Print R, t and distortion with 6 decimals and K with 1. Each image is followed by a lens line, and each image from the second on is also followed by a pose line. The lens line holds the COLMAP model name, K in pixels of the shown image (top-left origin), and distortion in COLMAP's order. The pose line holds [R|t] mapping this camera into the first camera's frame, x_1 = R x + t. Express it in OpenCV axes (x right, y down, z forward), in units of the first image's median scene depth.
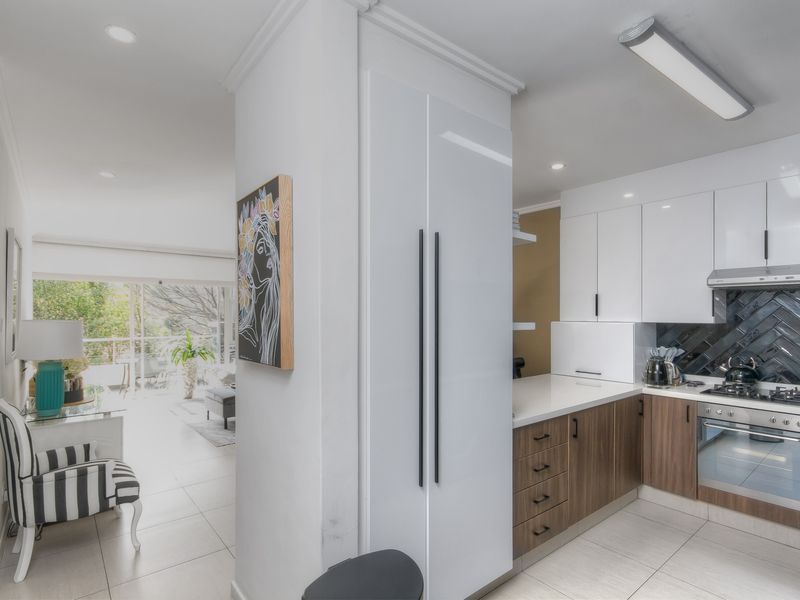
lens RADIAL K [[420.2, 0, 399.2], [0, 420.2, 313.1], [0, 0, 1]] dist [-0.002478, -0.000679]
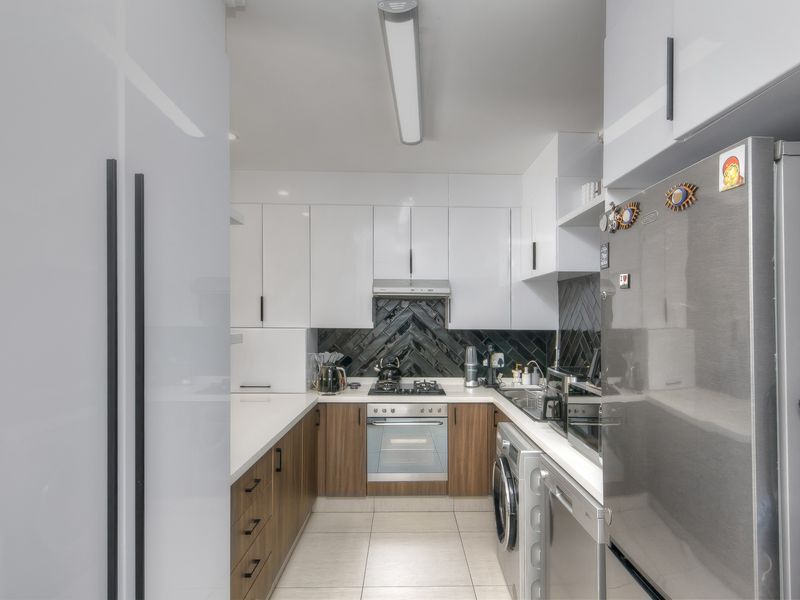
lens RADIAL K [[437.9, 0, 411.4], [0, 437.9, 317.9], [0, 0, 1]] dist [0.000458, 0.000168]
pose [[0.608772, 0.001923, 0.793343, -0.089031], [-0.007419, 0.999967, 0.003269, -0.007146], [-0.793311, -0.007876, 0.608766, 0.233698]]
